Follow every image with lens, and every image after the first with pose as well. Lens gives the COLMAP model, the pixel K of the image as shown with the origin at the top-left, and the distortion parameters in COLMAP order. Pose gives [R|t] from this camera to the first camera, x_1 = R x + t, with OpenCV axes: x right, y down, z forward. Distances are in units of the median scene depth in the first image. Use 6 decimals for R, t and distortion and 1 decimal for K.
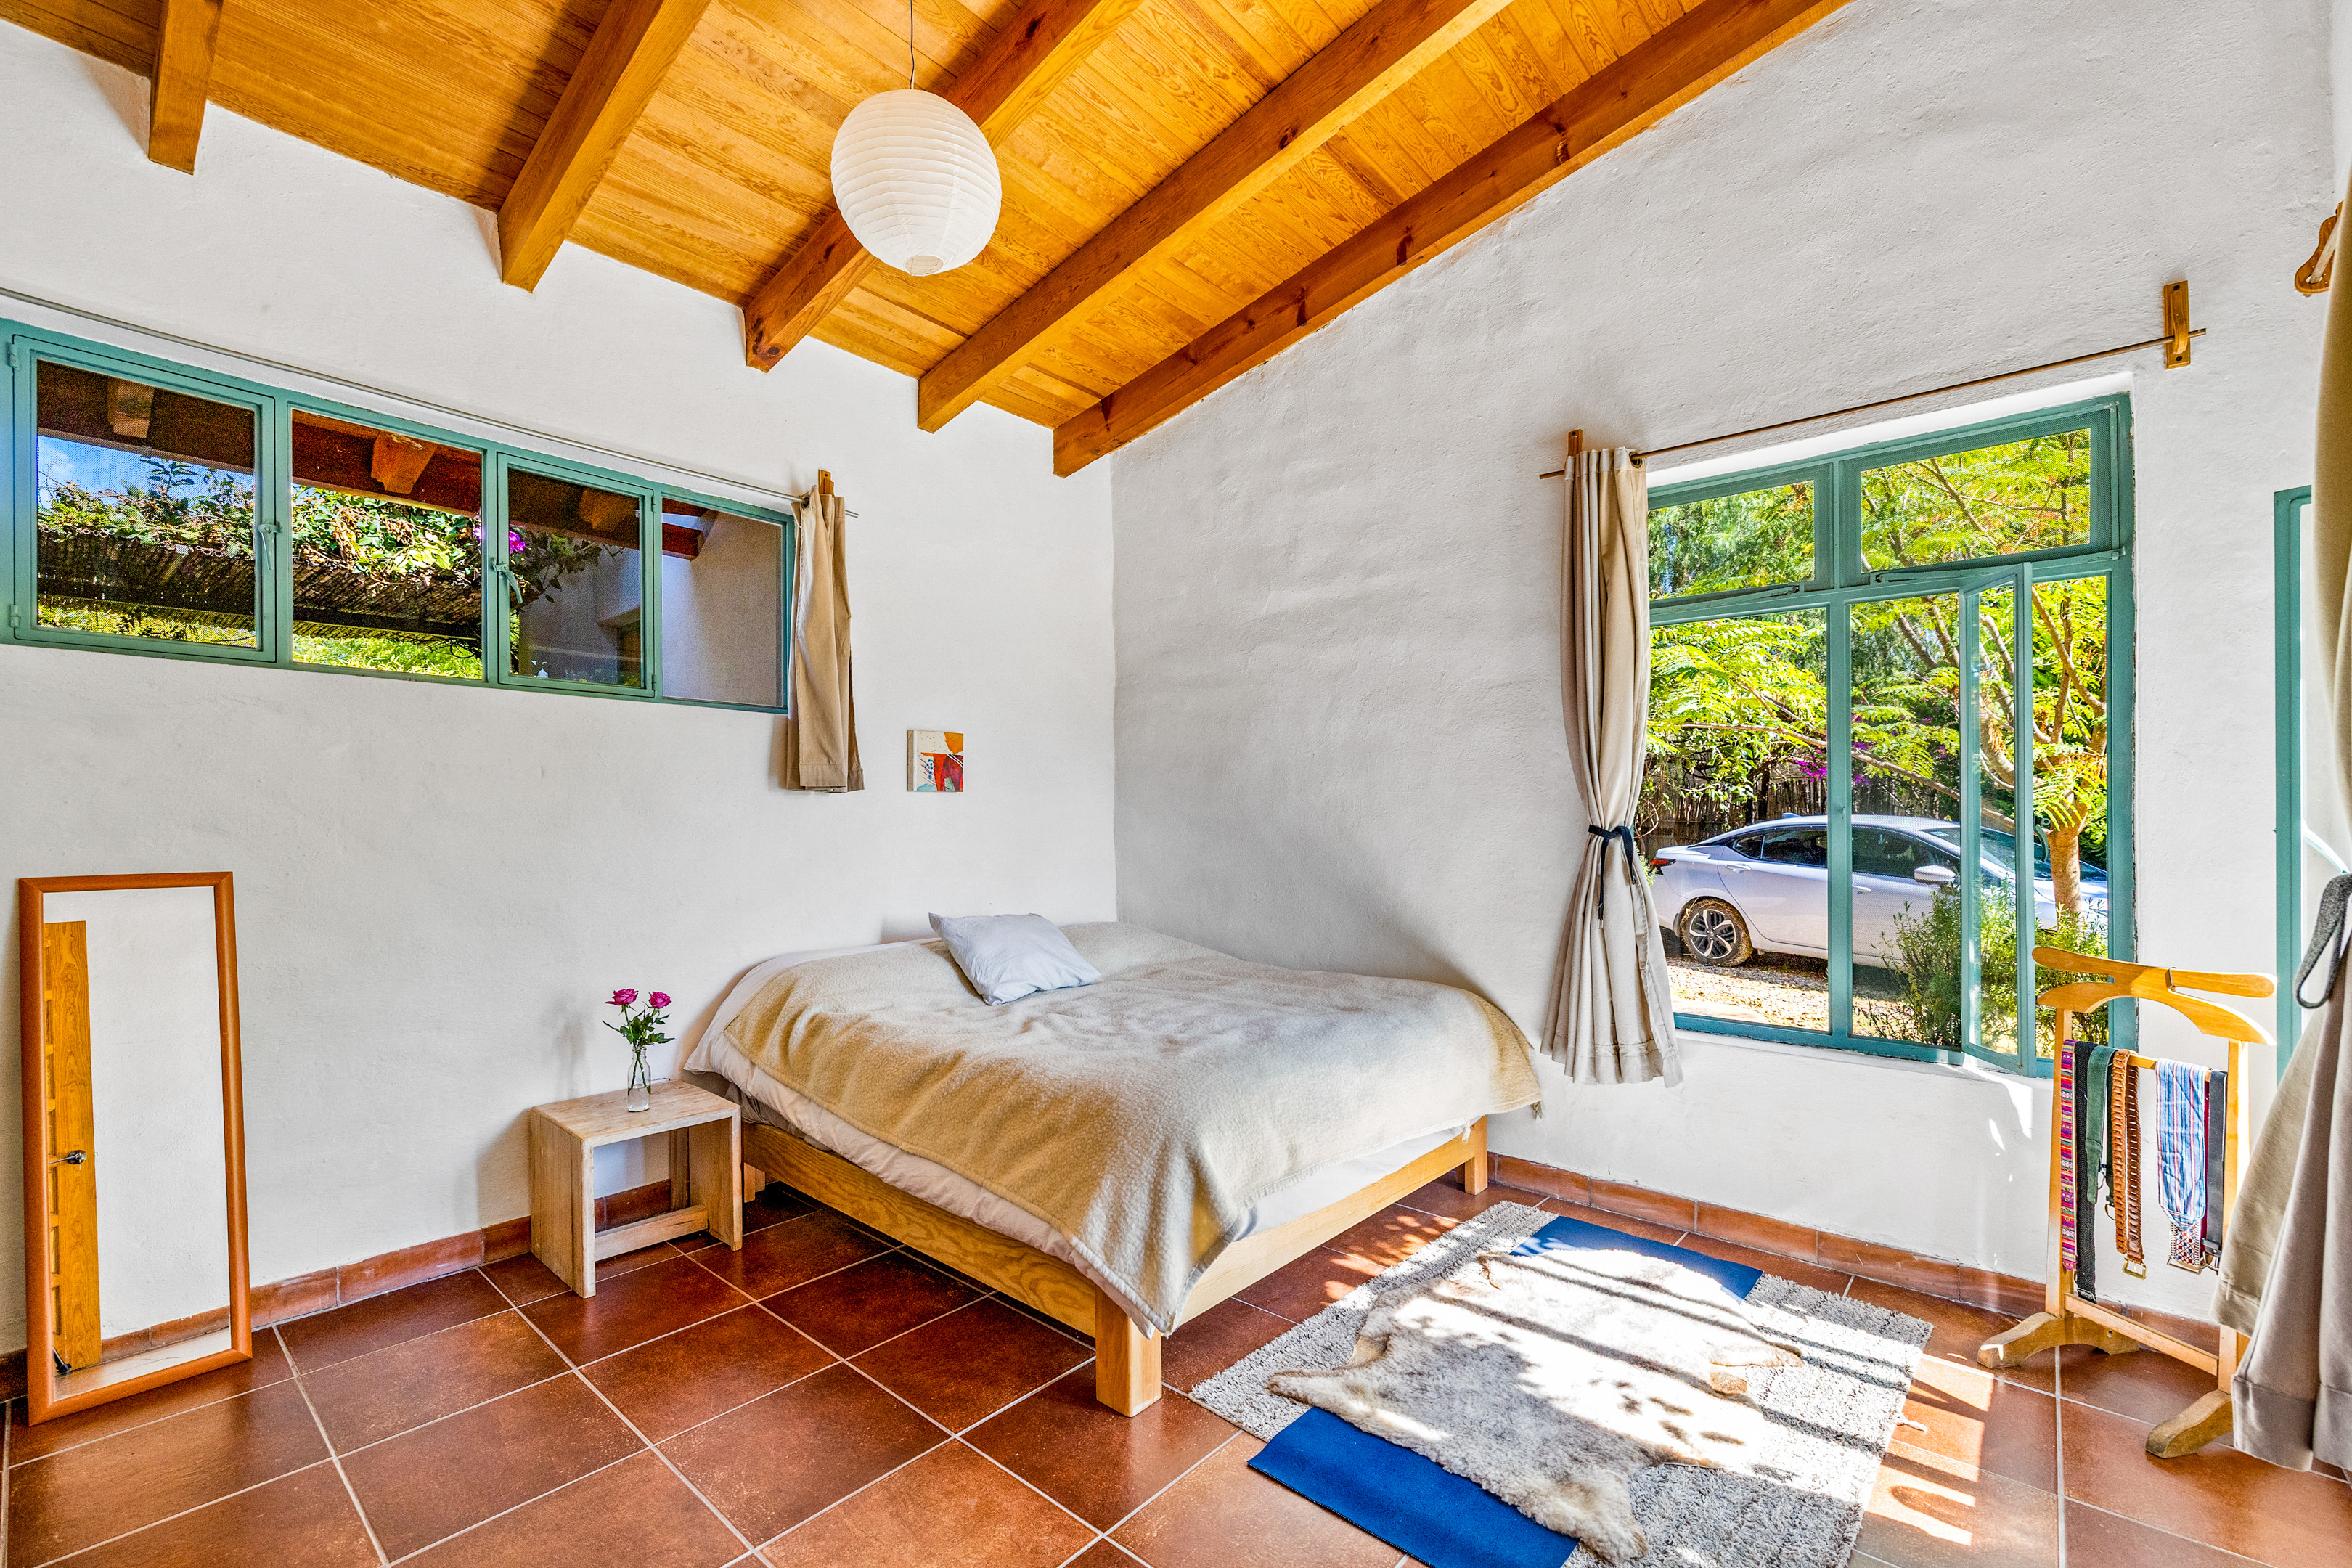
lens RADIAL K [[1007.1, 0, 1189.2], [0, 1007.1, 823.7], [0, 0, 1]] dist [-0.000878, -0.000023]
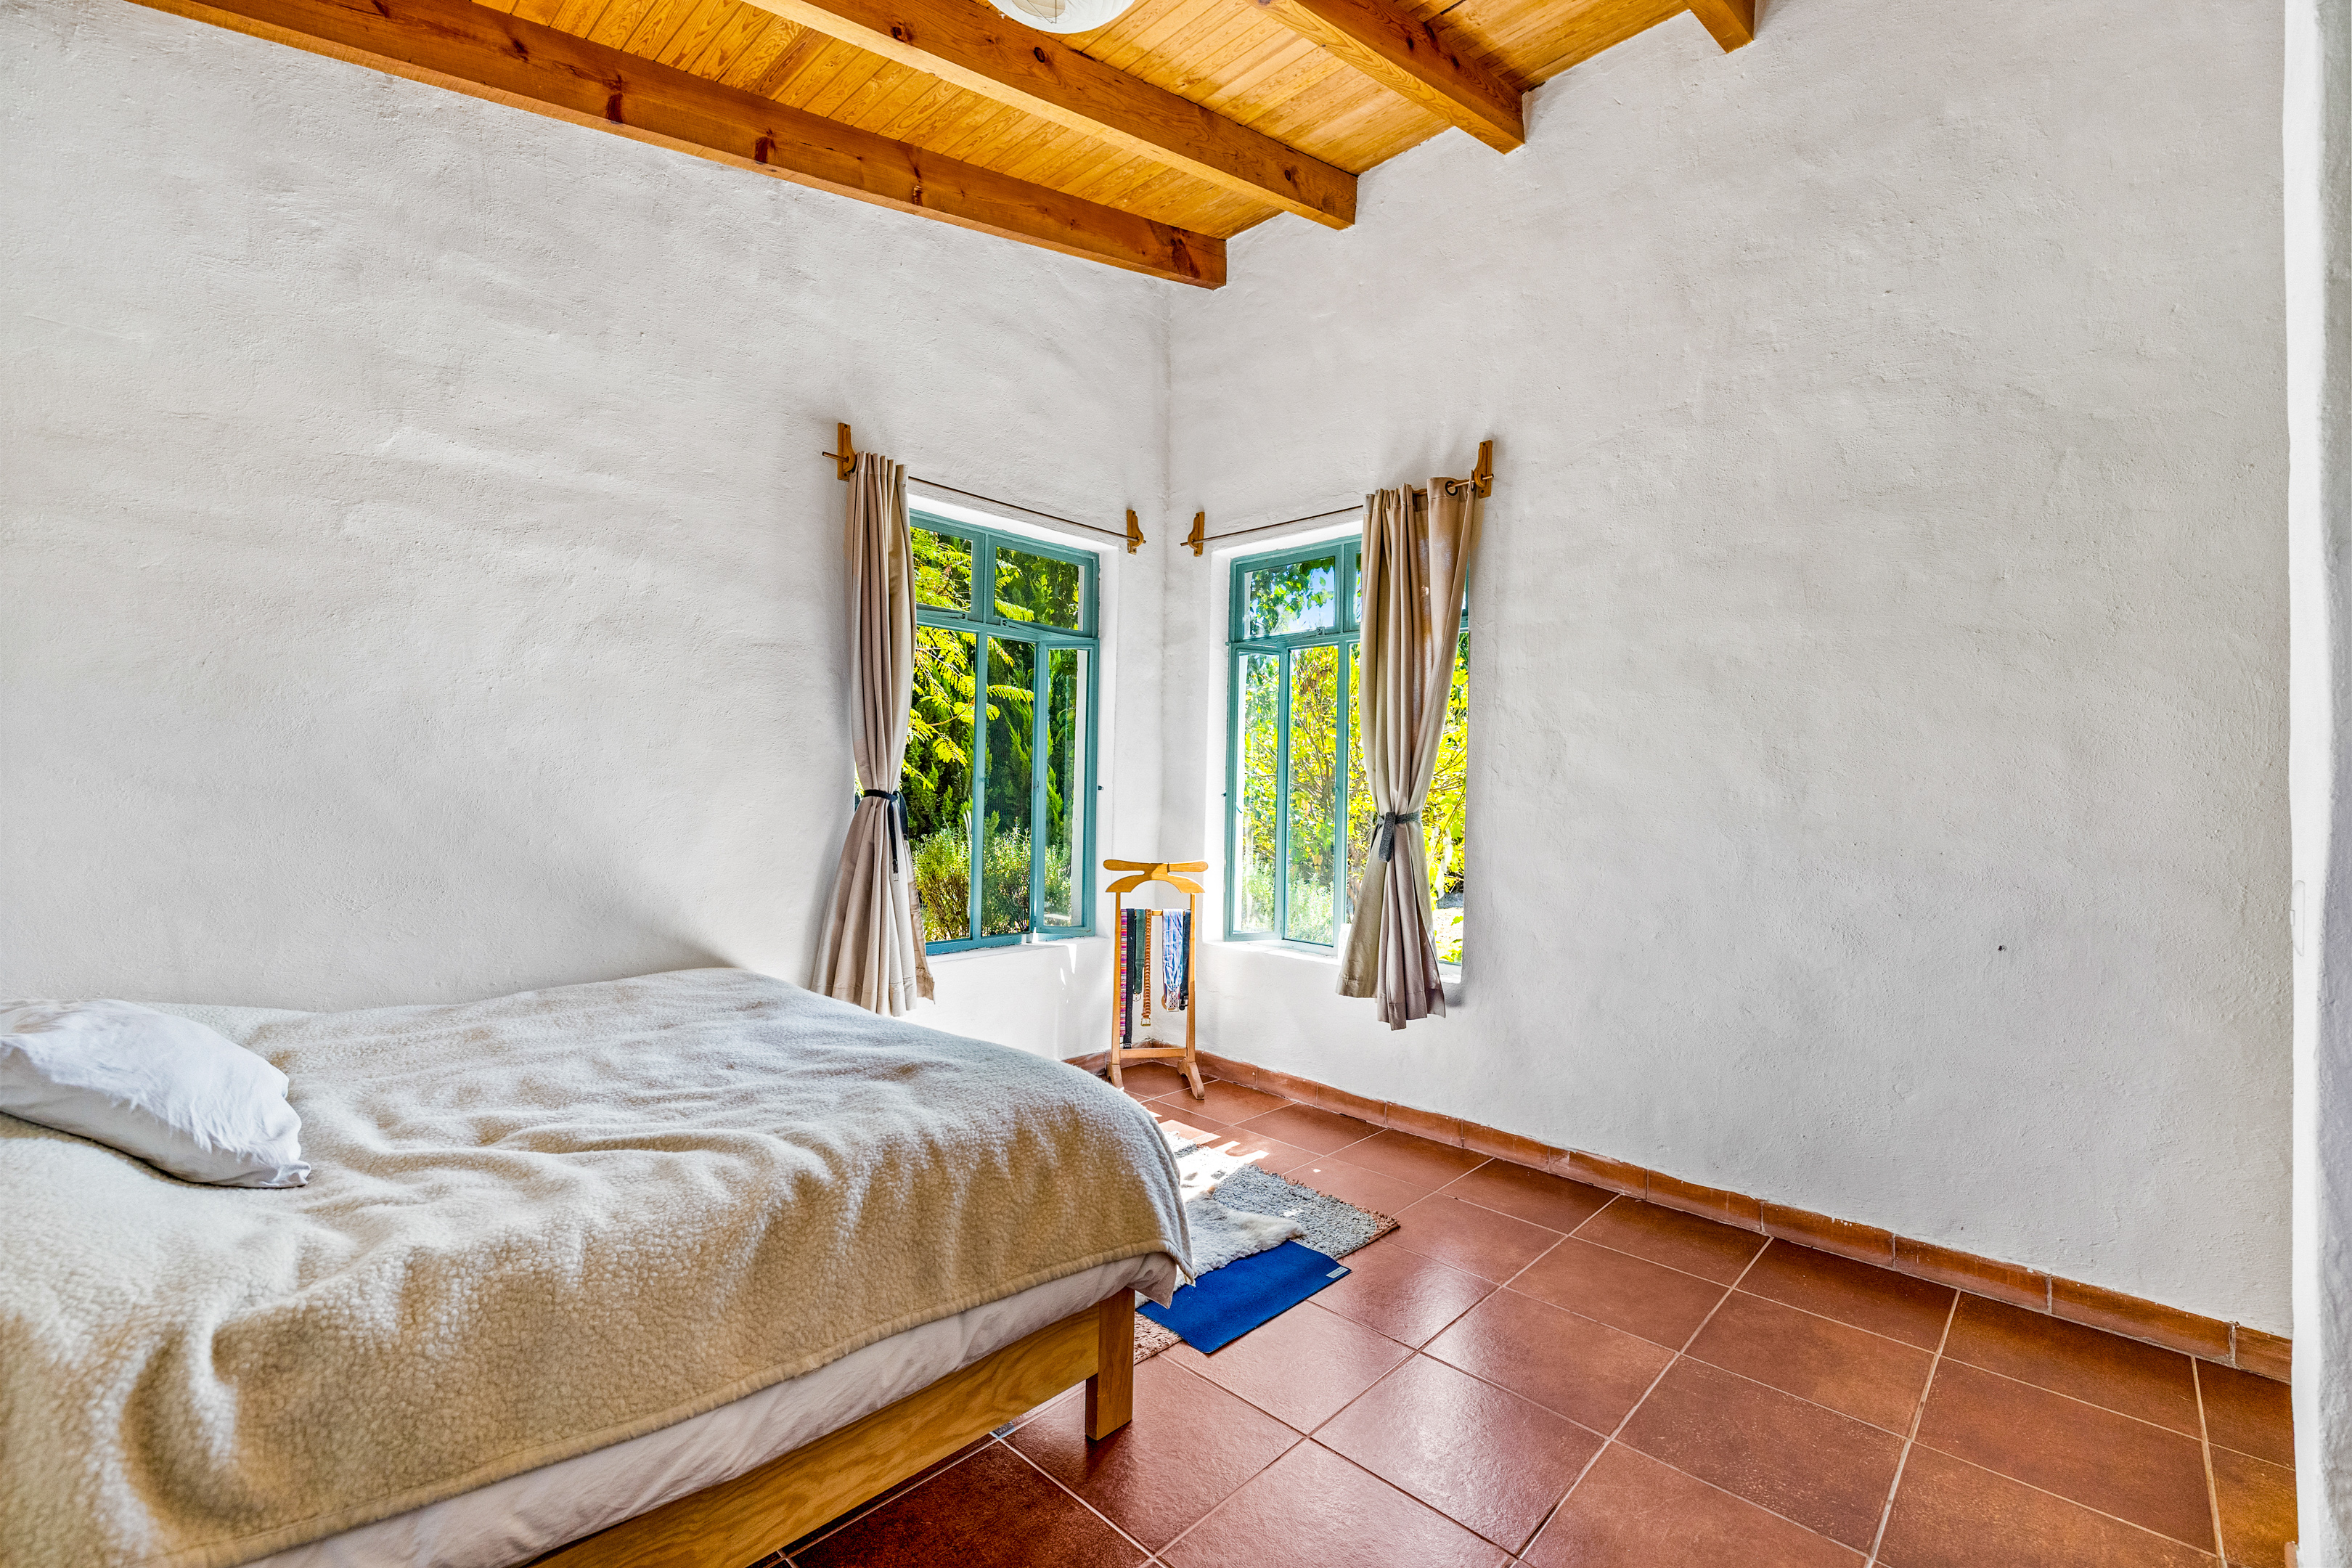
lens RADIAL K [[972.2, 0, 1166.4], [0, 972.2, 775.9], [0, 0, 1]] dist [-0.000882, -0.000178]
pose [[0.055904, 0.011375, 0.998371, -0.685994], [-0.008134, 0.999907, -0.010937, -0.005416], [-0.998403, -0.007510, 0.055991, 0.645323]]
